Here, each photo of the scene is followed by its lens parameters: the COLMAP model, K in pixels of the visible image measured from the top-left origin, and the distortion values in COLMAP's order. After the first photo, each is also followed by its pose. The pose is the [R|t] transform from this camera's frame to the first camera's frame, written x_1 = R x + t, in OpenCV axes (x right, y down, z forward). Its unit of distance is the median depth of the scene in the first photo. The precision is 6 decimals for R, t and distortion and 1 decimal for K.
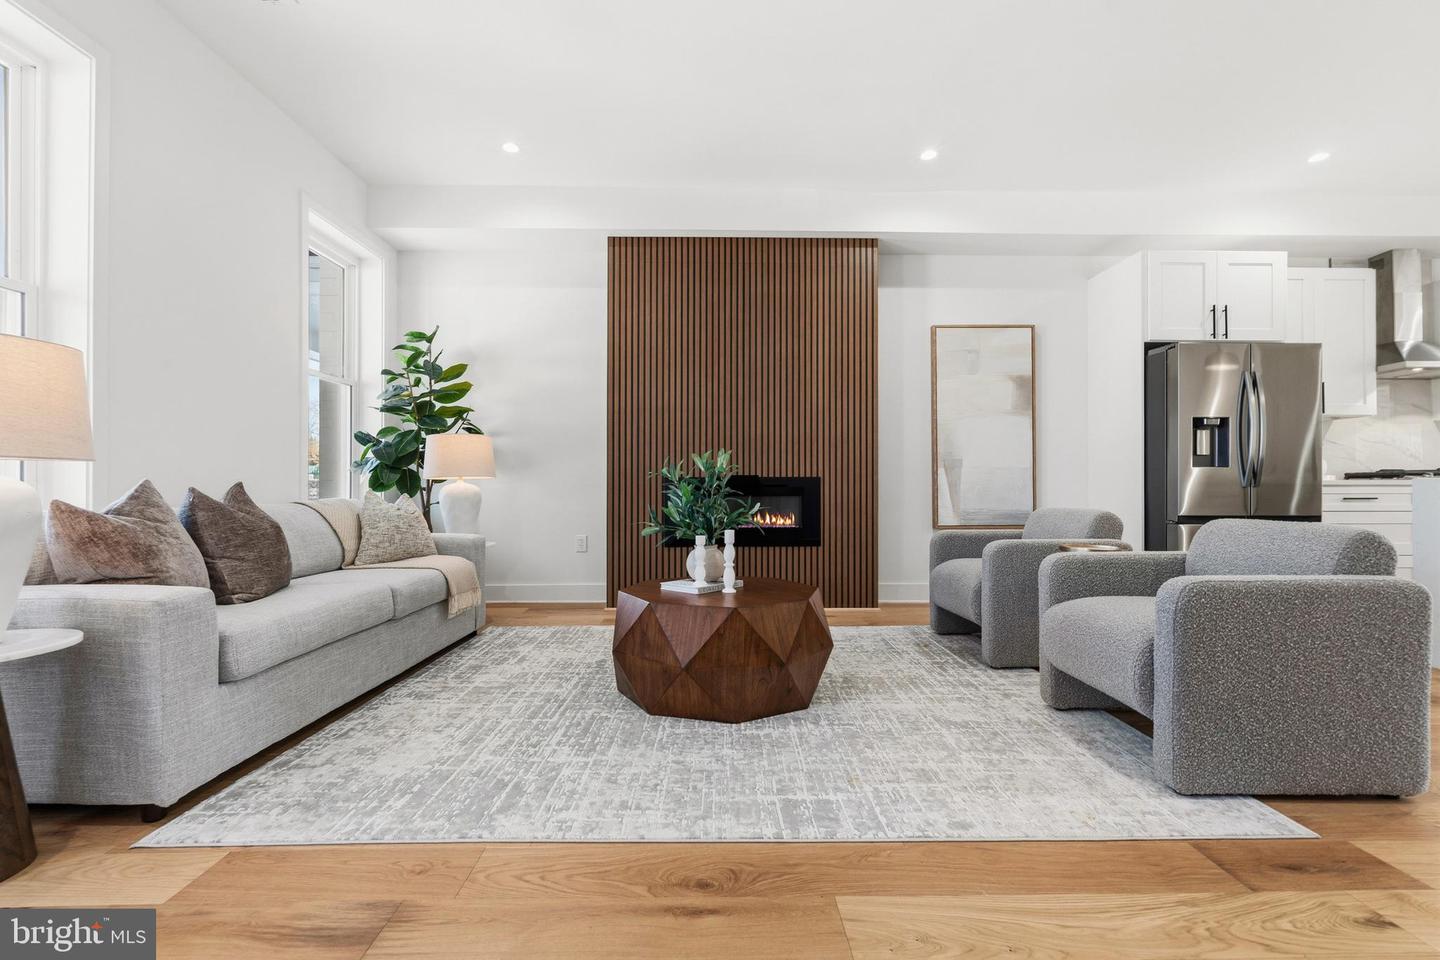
lens RADIAL K [[639.7, 0, 720.7], [0, 639.7, 483.4], [0, 0, 1]] dist [-0.002309, -0.000646]
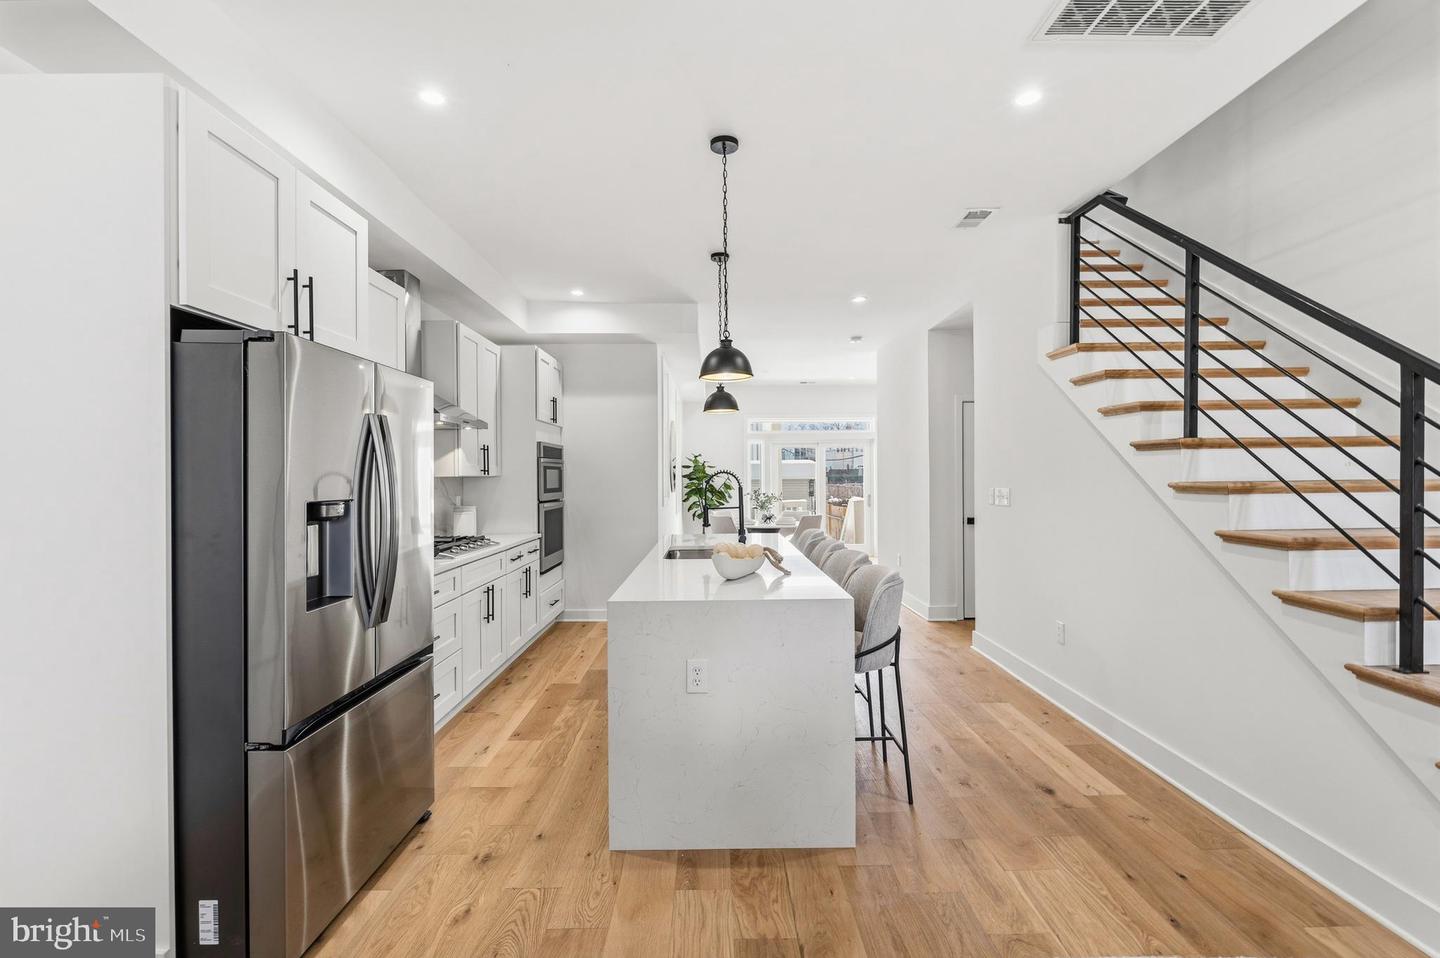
lens RADIAL K [[639.7, 0, 718.8], [0, 639.7, 477.0], [0, 0, 1]] dist [-0.002309, -0.000646]
pose [[0.012102, -0.001697, 0.999925, 0.252148], [-0.000066, 0.999999, 0.001697, -0.108161], [-0.999927, -0.000087, 0.012102, 0.615461]]
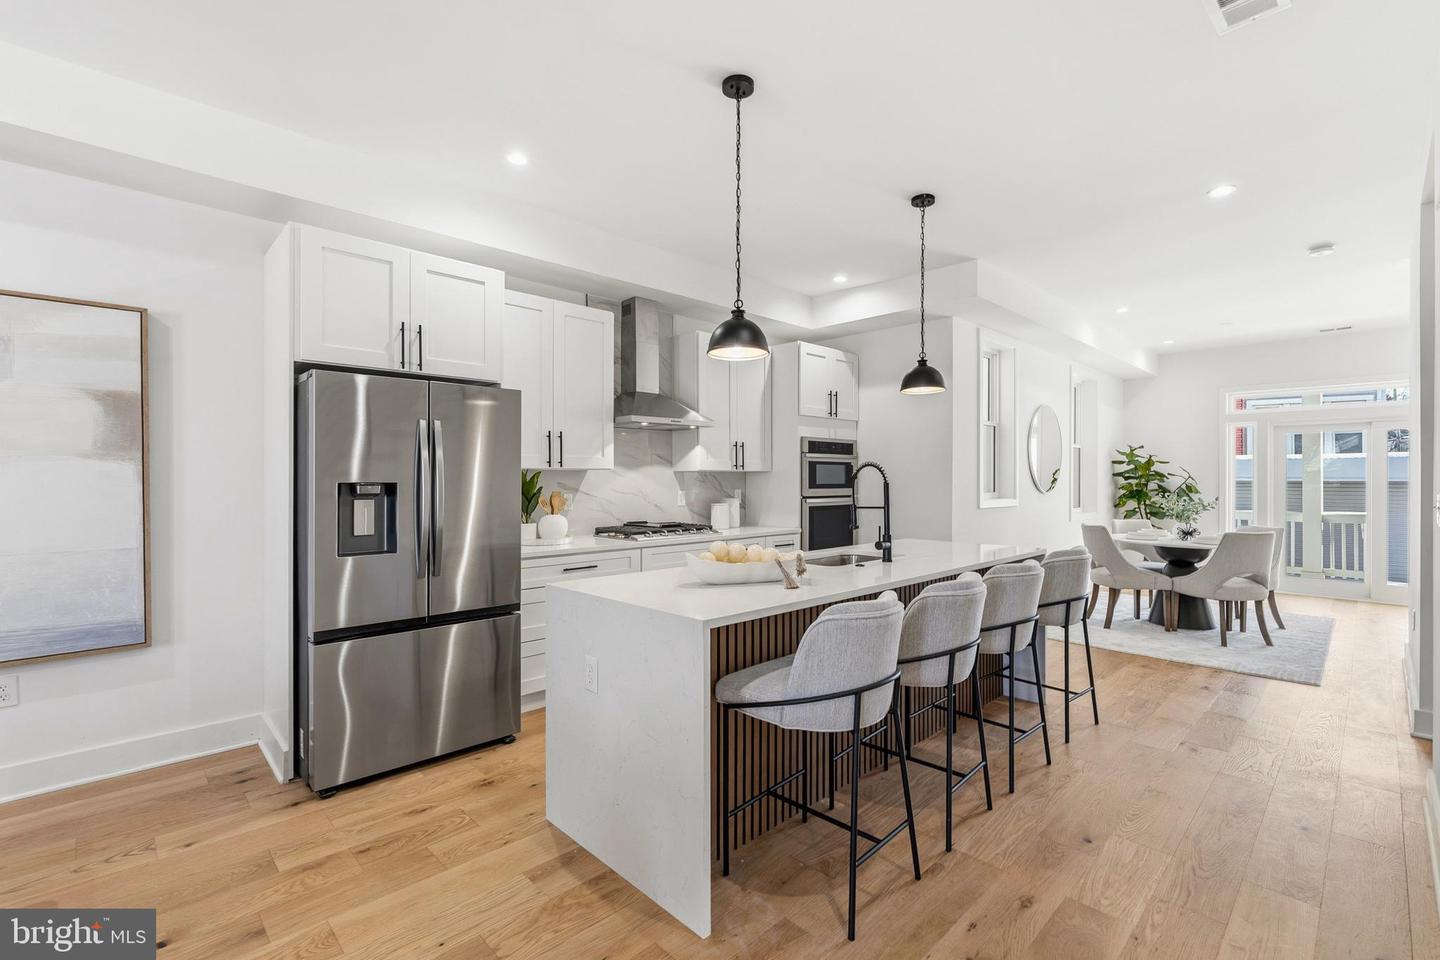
lens RADIAL K [[639.7, 0, 713.9], [0, 639.7, 479.9], [0, 0, 1]] dist [-0.002309, -0.000646]
pose [[0.735377, -0.002123, 0.677655, 0.505021], [-0.005083, 0.999950, 0.008649, -0.101057], [-0.677640, -0.009805, 0.735329, 0.208237]]
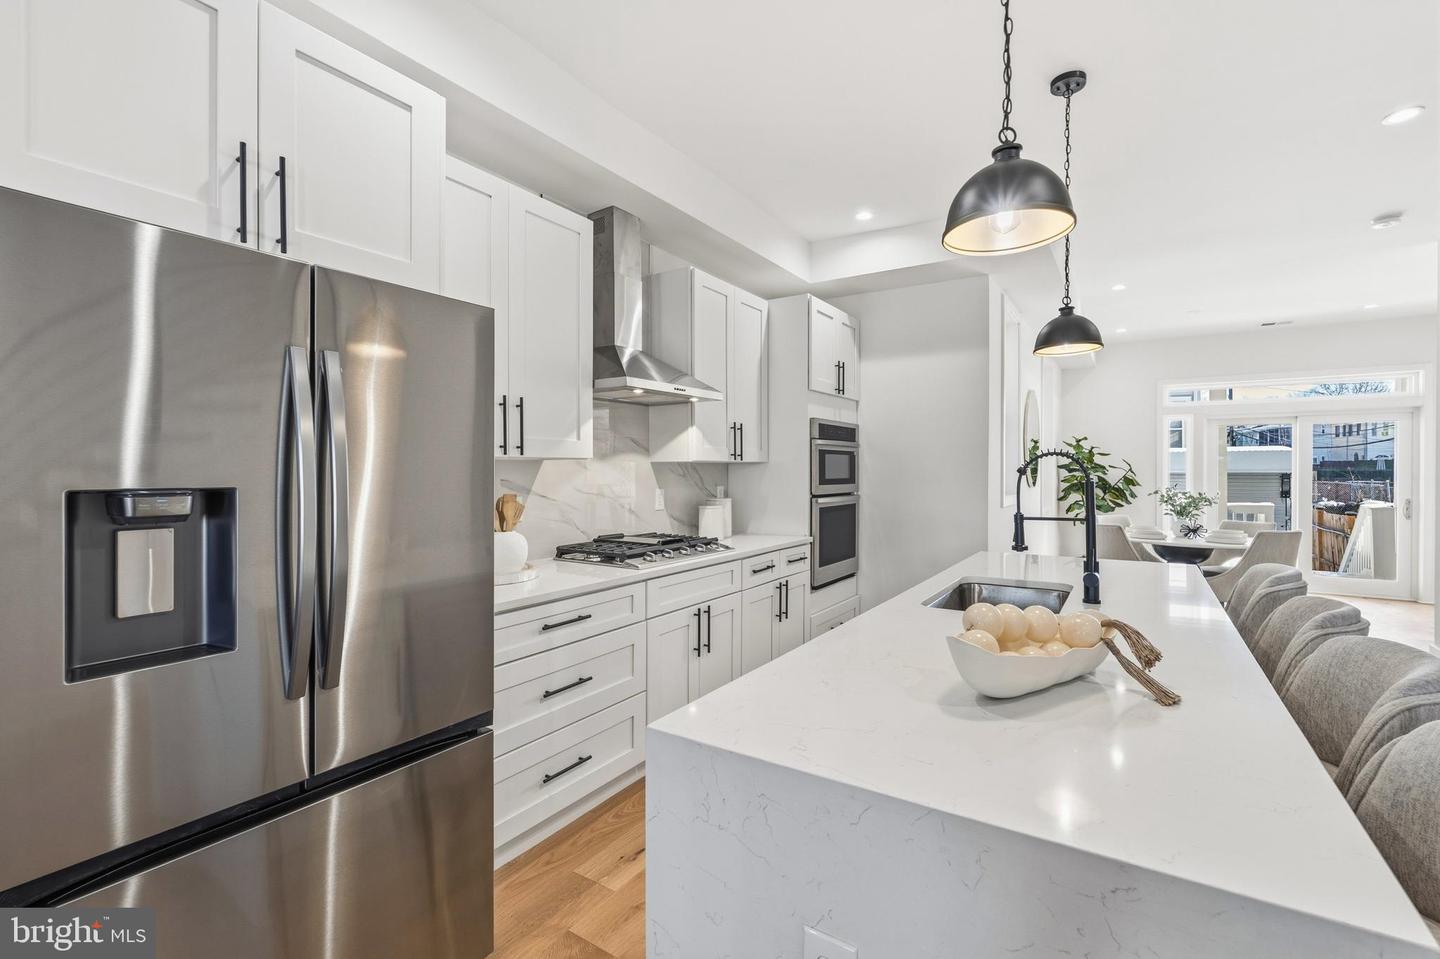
lens RADIAL K [[639.7, 0, 717.3], [0, 639.7, 472.3], [0, 0, 1]] dist [-0.002309, -0.000646]
pose [[0.563544, -0.004115, 0.826075, 0.593058], [-0.006571, 0.999934, 0.009464, -0.101719], [-0.826060, -0.010761, 0.563480, 0.559271]]
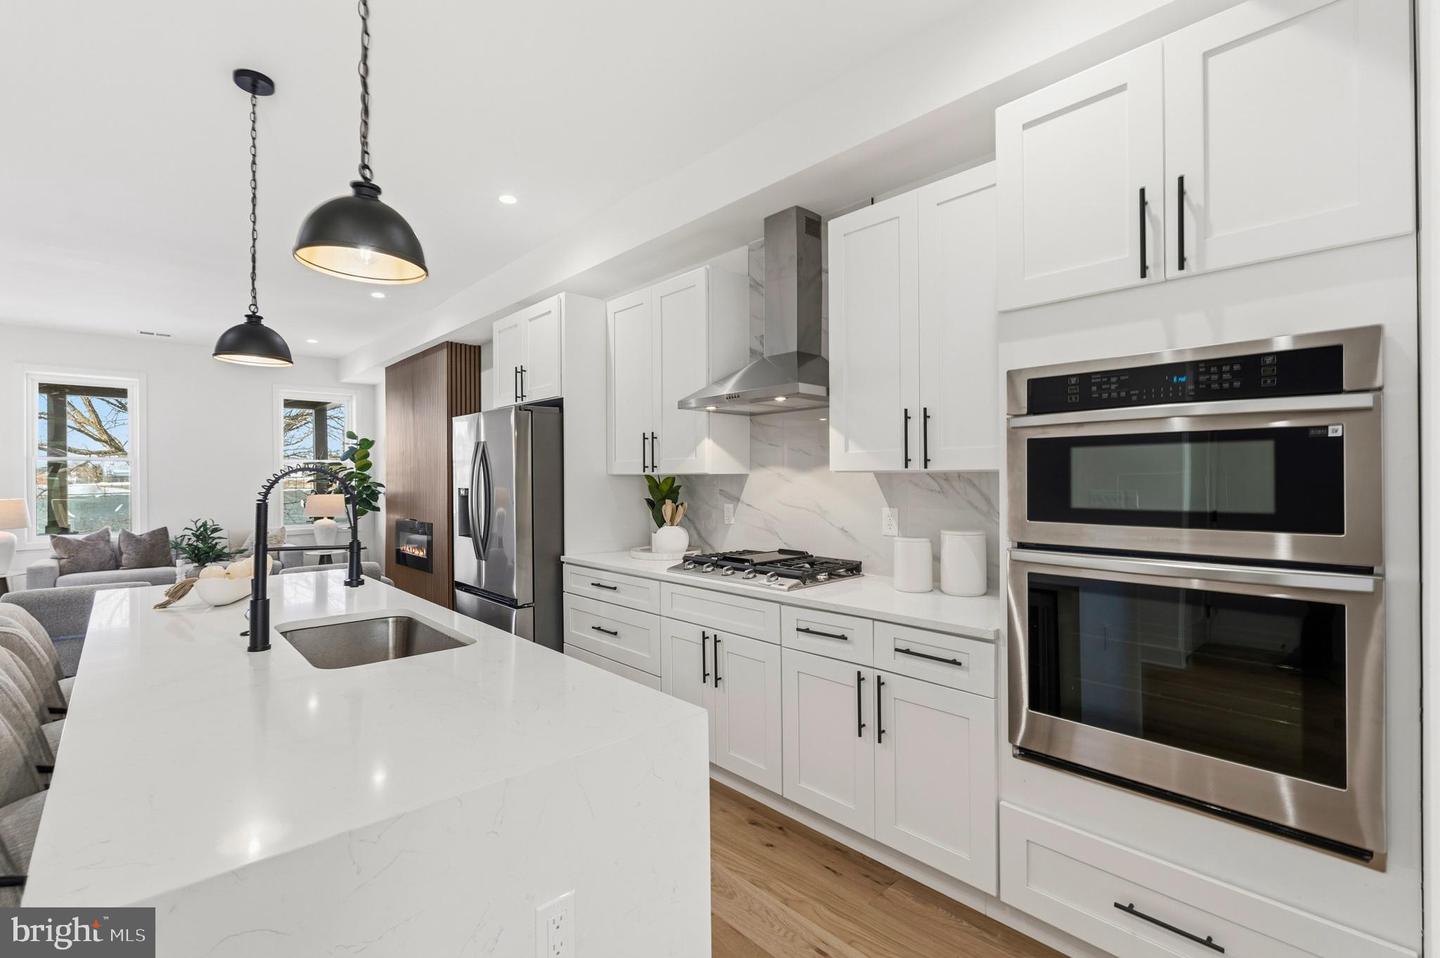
lens RADIAL K [[639.7, 0, 726.6], [0, 639.7, 478.8], [0, 0, 1]] dist [-0.002309, -0.000646]
pose [[0.674455, -0.002278, -0.738312, 1.594047], [0.010176, 0.999929, 0.006210, -0.106052], [0.738246, -0.011701, 0.674430, 0.545794]]
